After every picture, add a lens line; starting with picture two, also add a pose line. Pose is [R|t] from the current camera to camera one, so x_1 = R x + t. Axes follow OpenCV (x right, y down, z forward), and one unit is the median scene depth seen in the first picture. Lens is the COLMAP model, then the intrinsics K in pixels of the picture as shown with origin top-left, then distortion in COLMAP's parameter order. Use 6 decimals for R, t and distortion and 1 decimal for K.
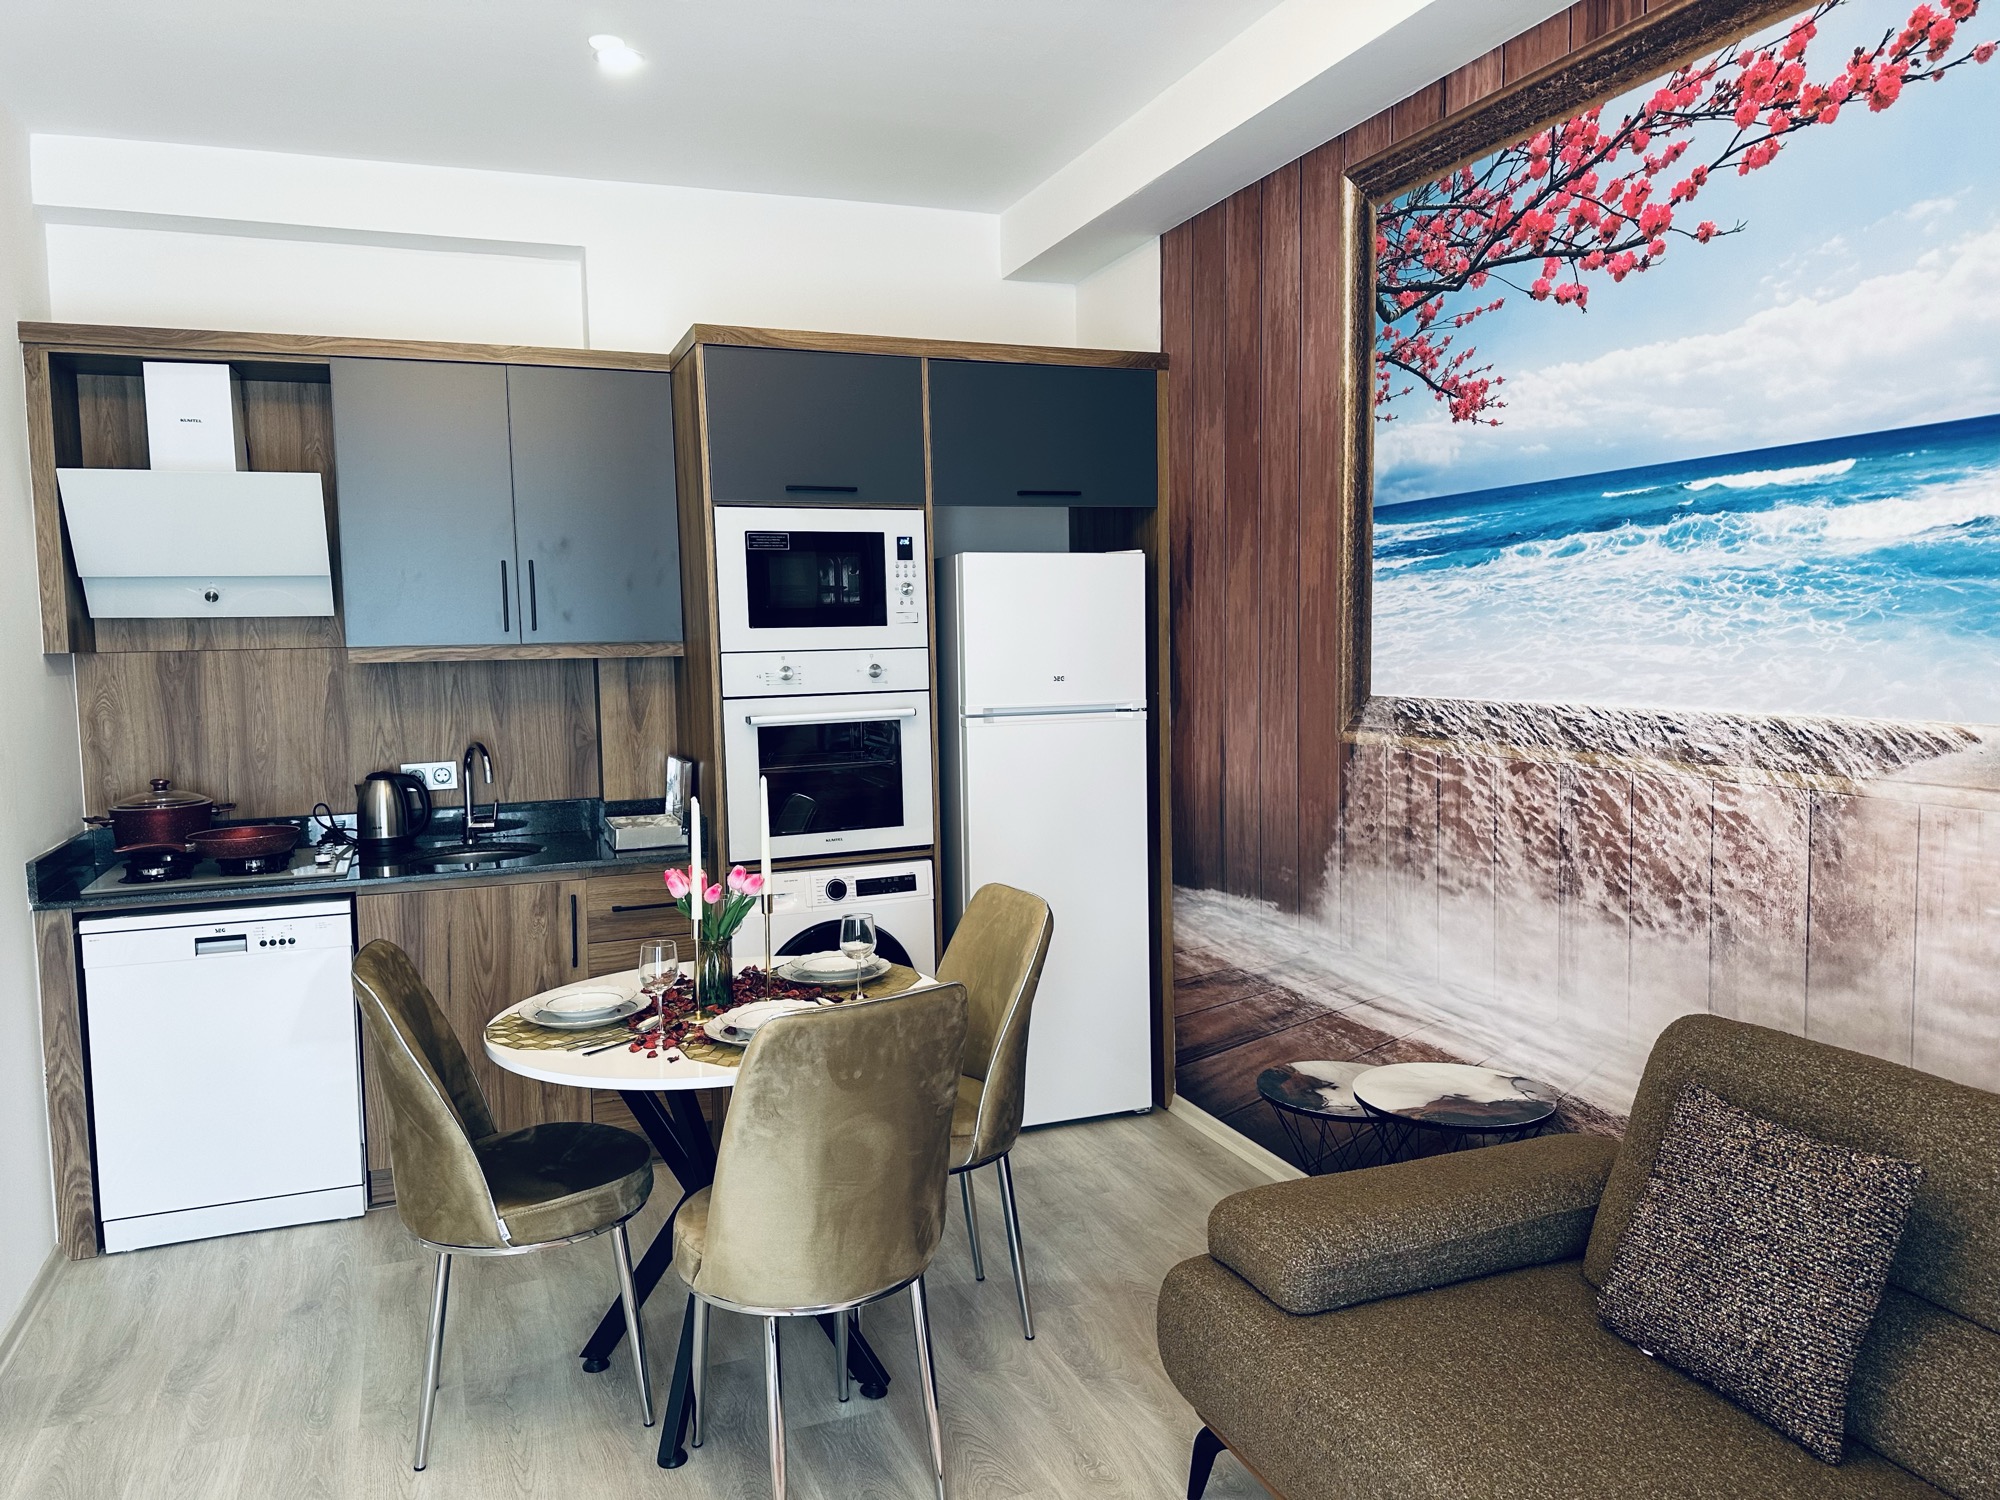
lens RADIAL K [[1400.9, 0, 990.9], [0, 1400.9, 741.2], [0, 0, 1]] dist [0.105380, -0.151745]
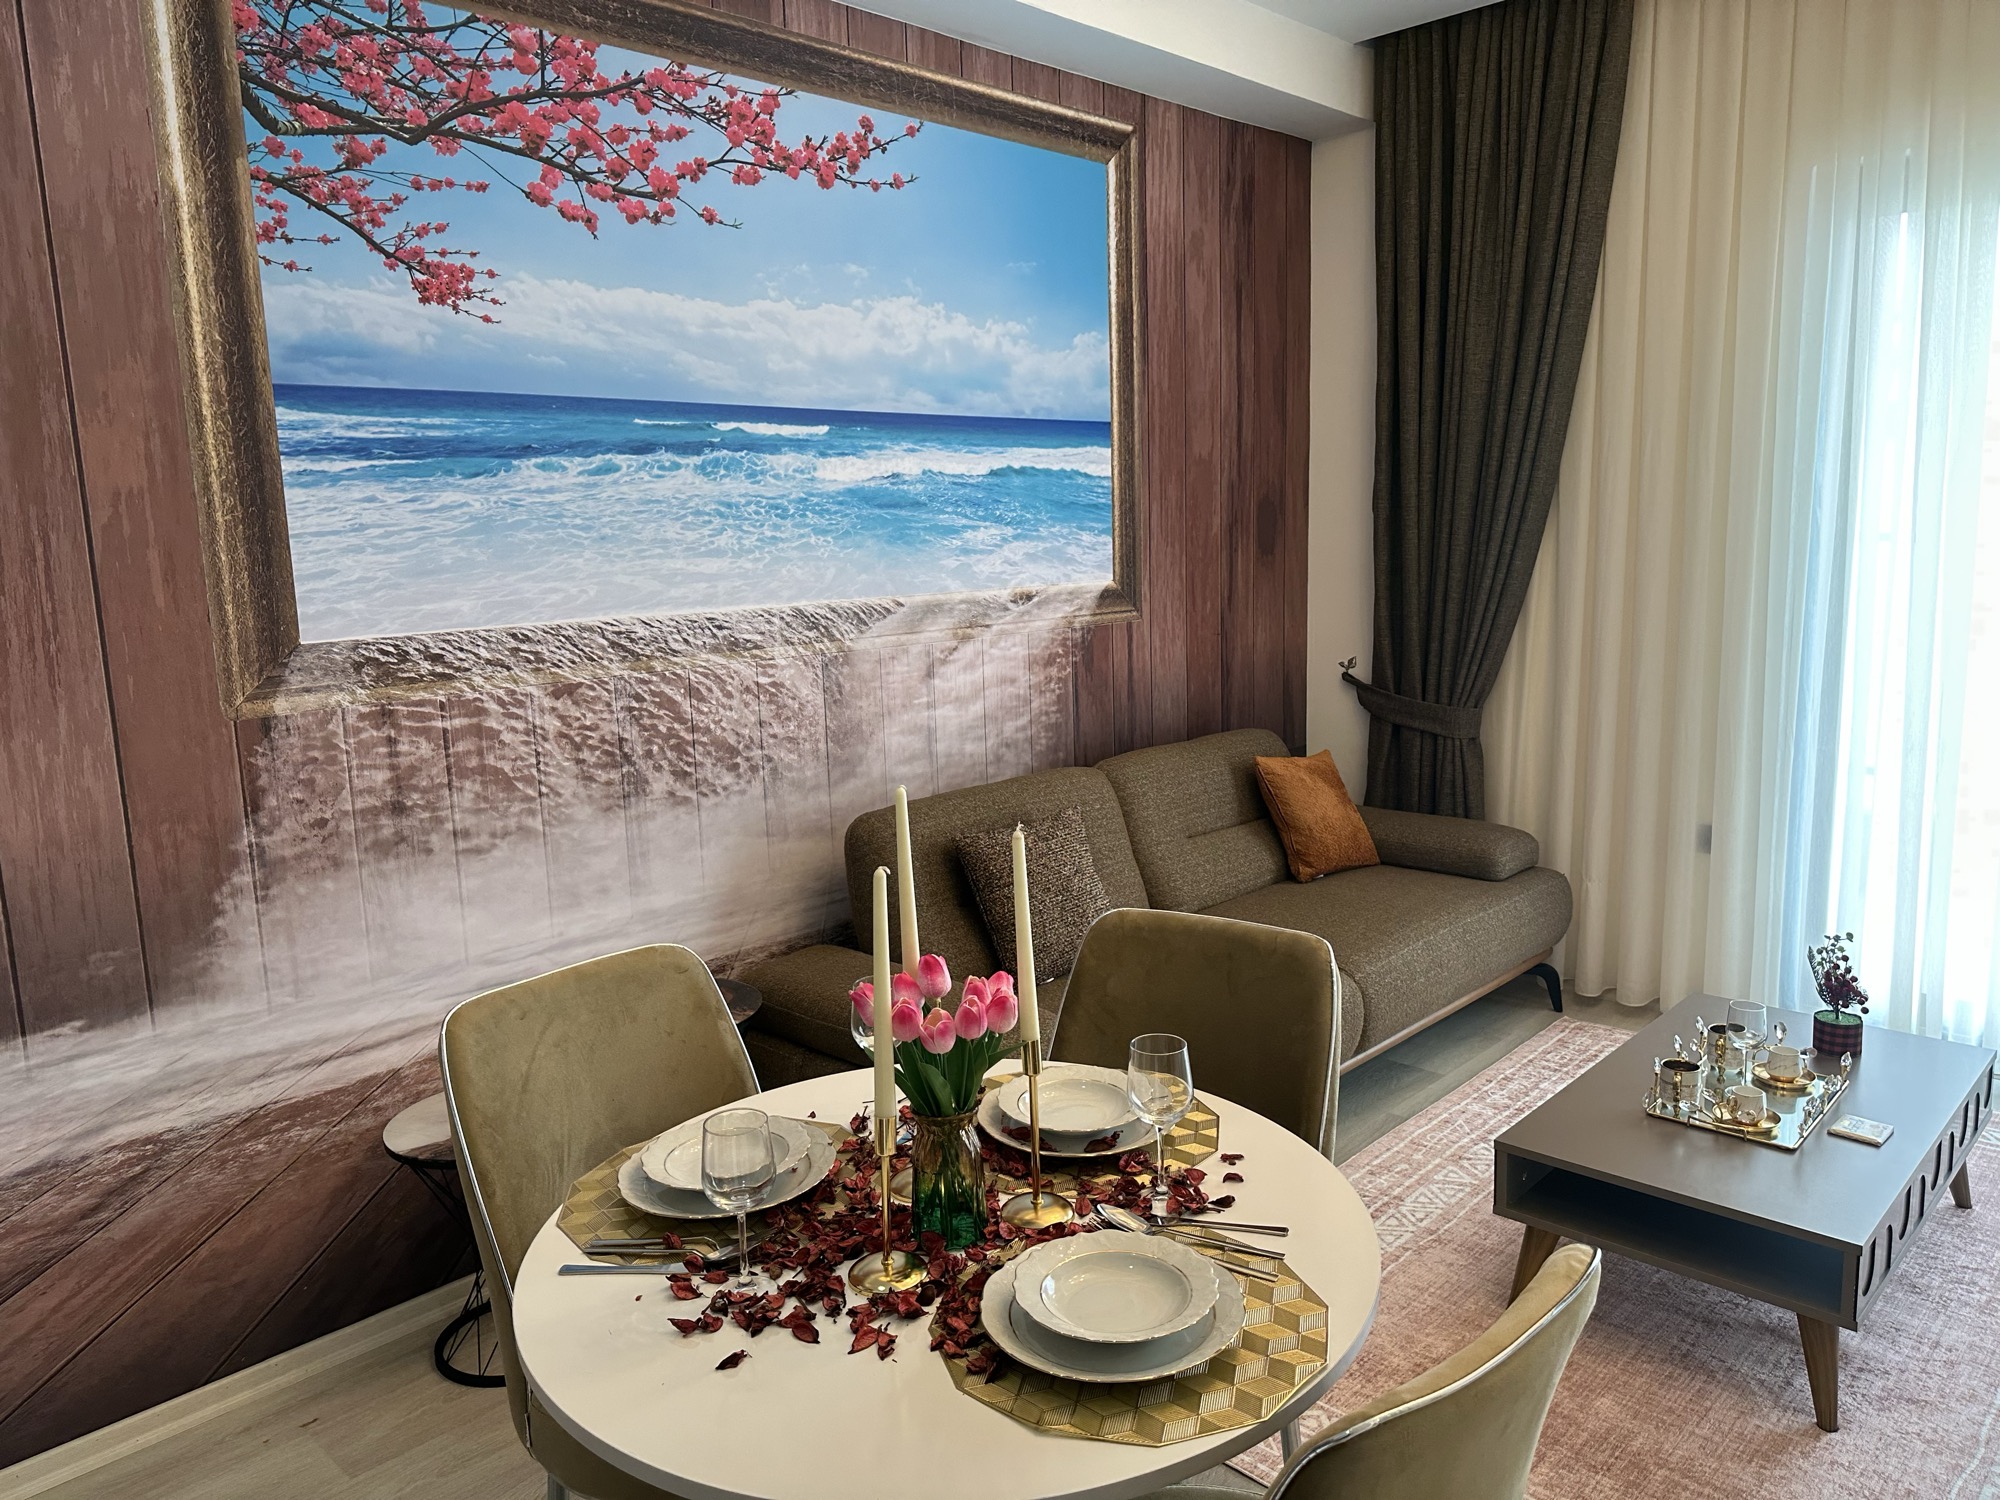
lens RADIAL K [[1394.2, 0, 1000.0], [0, 1394.2, 750.0], [0, 0, 1]] dist [0.122112, -0.187778]
pose [[-0.409073, -0.111196, 0.905701, -0.602455], [0.112476, 0.978834, 0.170976, -0.069725], [-0.905543, 0.171811, -0.387907, 1.053565]]
